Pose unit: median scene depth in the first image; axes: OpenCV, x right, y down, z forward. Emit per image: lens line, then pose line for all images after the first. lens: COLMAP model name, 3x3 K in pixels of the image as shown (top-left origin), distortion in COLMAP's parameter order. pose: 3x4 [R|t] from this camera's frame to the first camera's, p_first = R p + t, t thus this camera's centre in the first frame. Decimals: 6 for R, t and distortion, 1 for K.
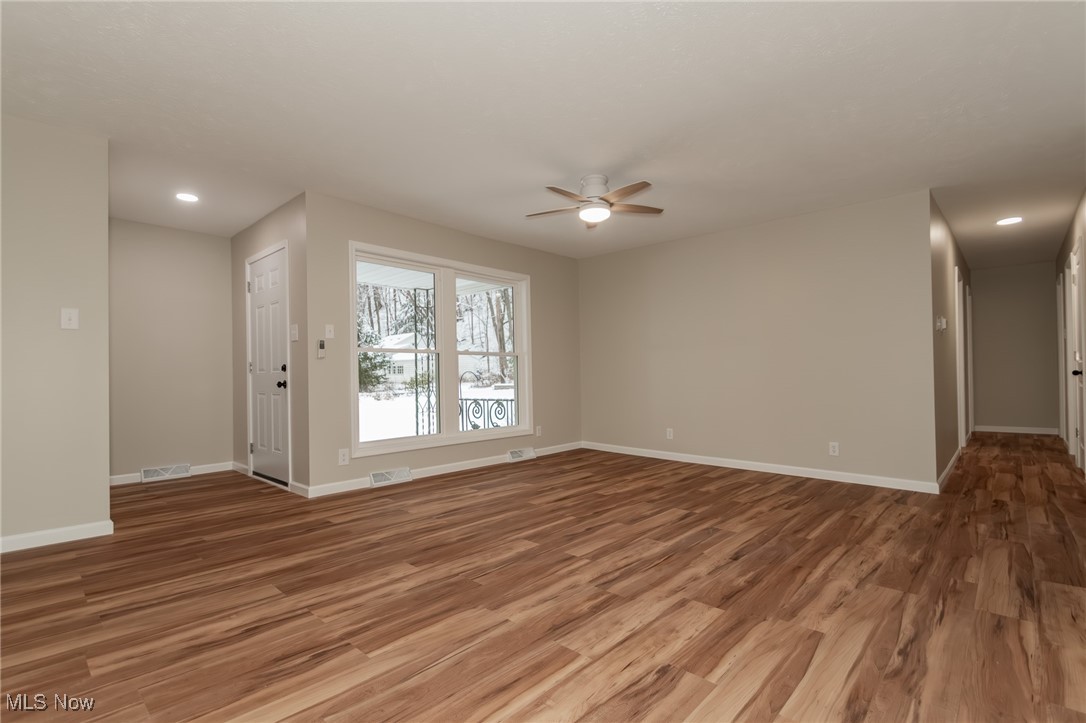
lens RADIAL K [[502.3, 0, 539.4], [0, 502.3, 371.6], [0, 0, 1]] dist [0.011280, -0.007642]
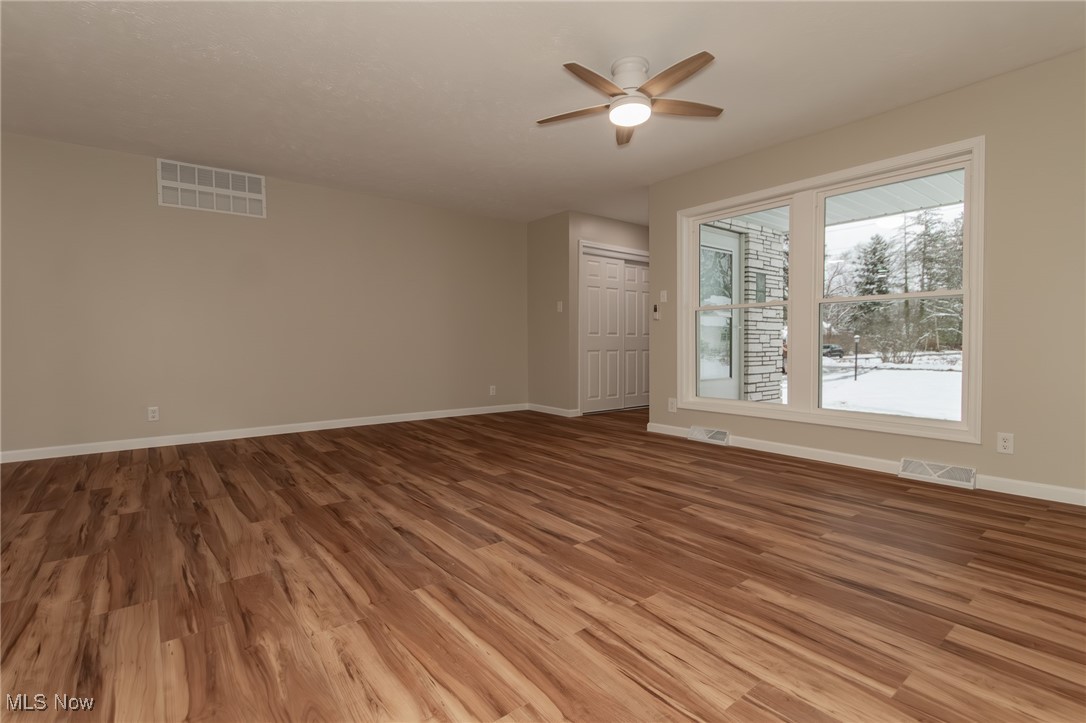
lens RADIAL K [[506.3, 0, 539.0], [0, 506.3, 384.7], [0, 0, 1]] dist [0.013888, -0.009390]
pose [[-0.154429, 0.093812, -0.983540, 1.192988], [0.012539, 0.995588, 0.092992, 0.018641], [0.987924, 0.002028, -0.154924, 1.339925]]
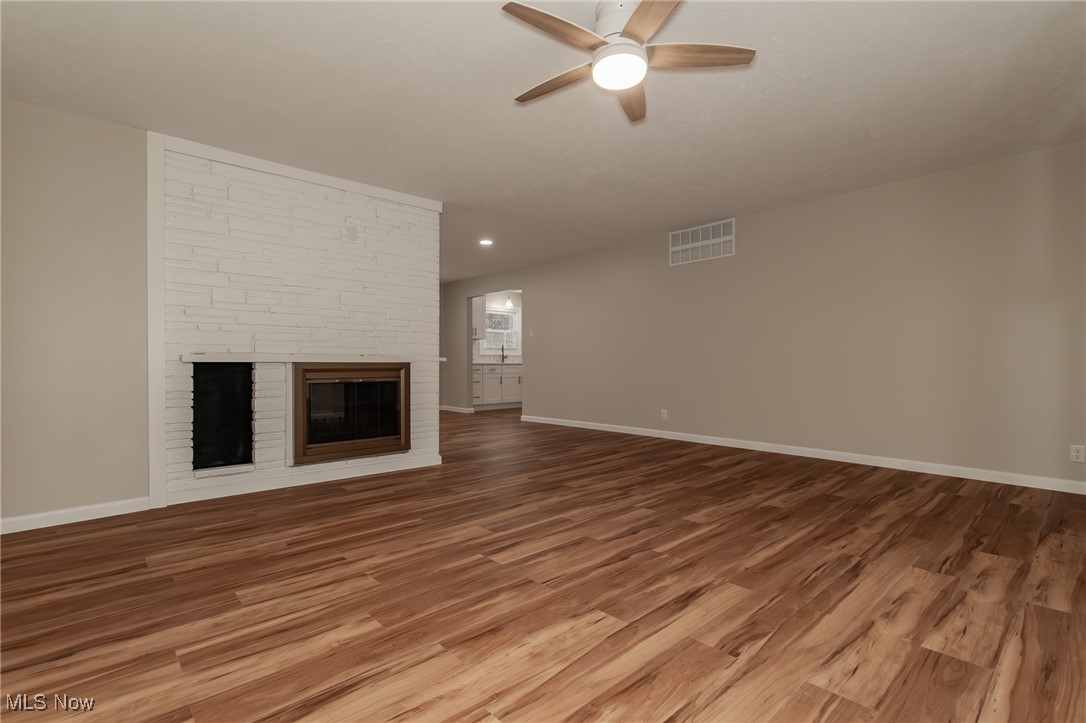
lens RADIAL K [[505.4, 0, 541.2], [0, 505.4, 361.7], [0, 0, 1]] dist [0.003165, -0.001186]
pose [[-0.996641, 0.013011, 0.080860, 0.212666], [0.012331, 0.999884, -0.008901, 0.021114], [-0.080966, -0.007875, -0.996686, 2.163591]]
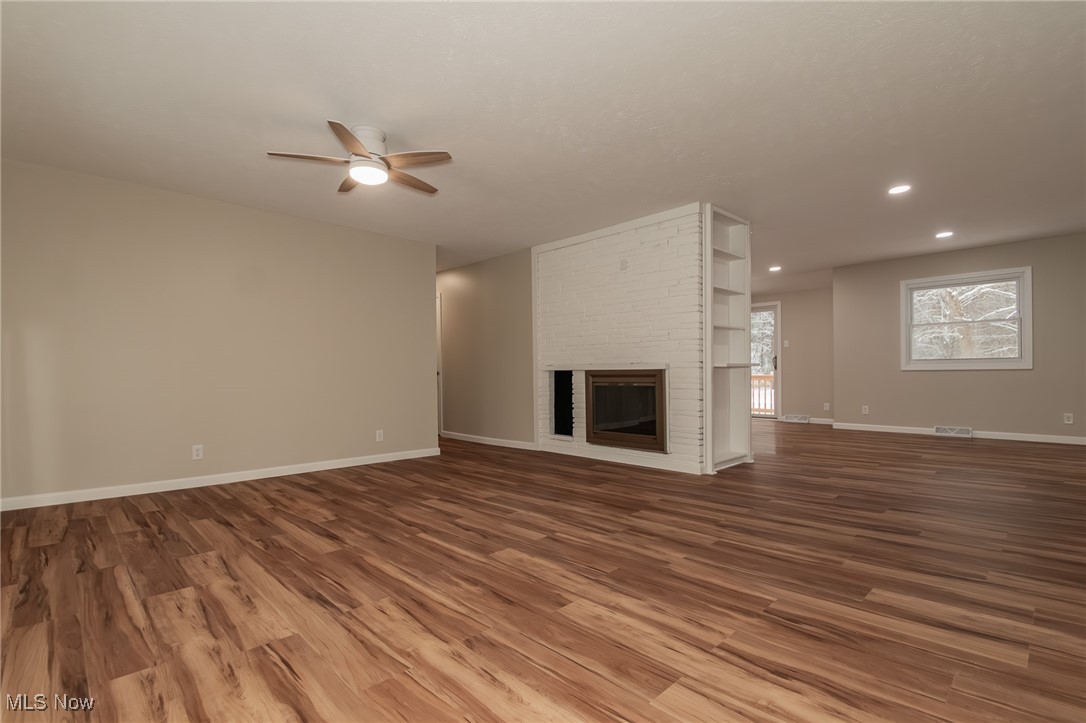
lens RADIAL K [[506.3, 0, 539.0], [0, 506.3, 384.7], [0, 0, 1]] dist [0.013888, -0.009390]
pose [[0.048985, -0.011957, 0.998728, -0.960464], [0.003438, 0.999924, 0.011803, 0.033374], [-0.998794, 0.002855, 0.049022, 0.932603]]
